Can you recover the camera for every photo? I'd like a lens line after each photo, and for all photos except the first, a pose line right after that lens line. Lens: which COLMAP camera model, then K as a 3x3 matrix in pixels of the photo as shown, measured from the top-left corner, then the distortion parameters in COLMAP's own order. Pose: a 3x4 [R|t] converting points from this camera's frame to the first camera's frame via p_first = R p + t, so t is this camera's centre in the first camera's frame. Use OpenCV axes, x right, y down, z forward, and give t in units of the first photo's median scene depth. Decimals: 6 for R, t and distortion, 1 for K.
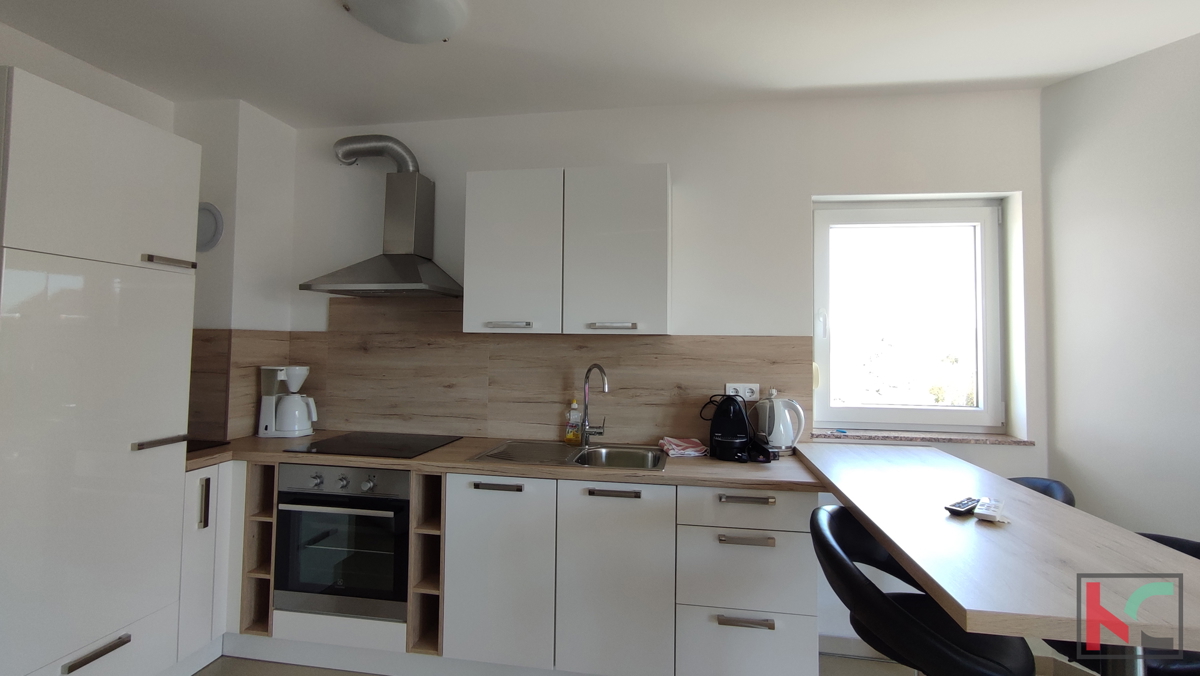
lens RADIAL K [[564.7, 0, 600.0], [0, 564.7, 338.0], [0, 0, 1]] dist [-0.001510, -0.000178]
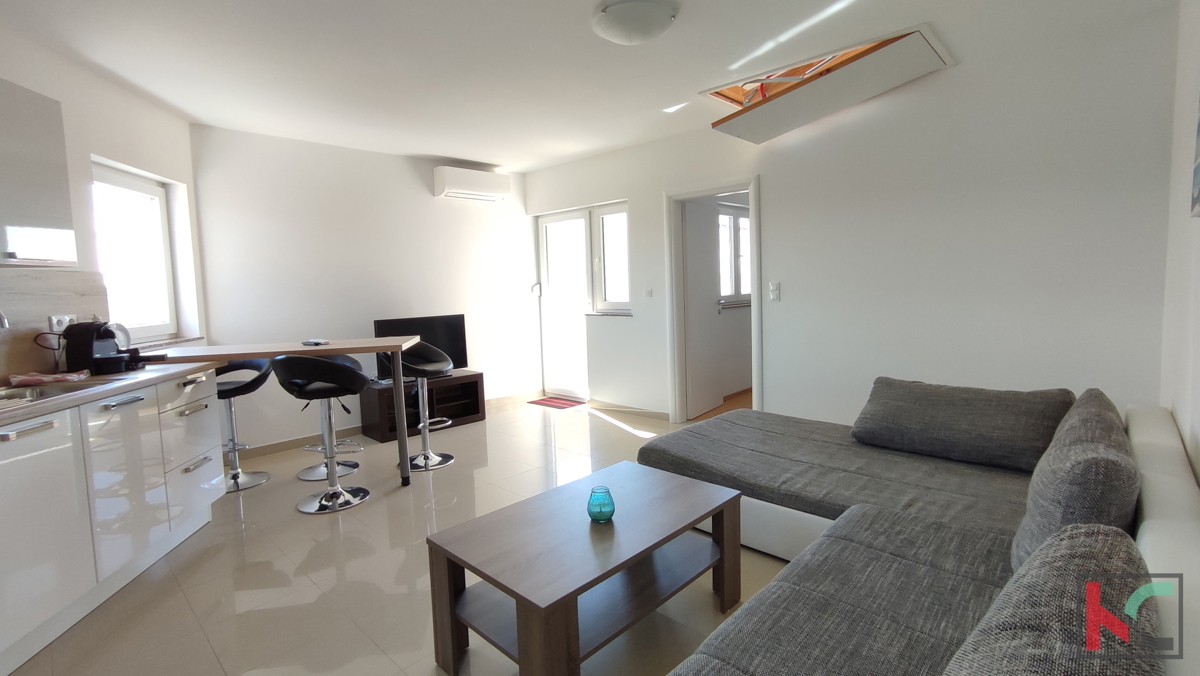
lens RADIAL K [[564.7, 0, 600.0], [0, 564.7, 338.0], [0, 0, 1]] dist [-0.001510, -0.000178]
pose [[-0.291215, -0.091282, 0.952293, -1.149322], [0.033454, 0.993857, 0.105497, 0.047267], [-0.956073, 0.062580, -0.286372, 0.338171]]
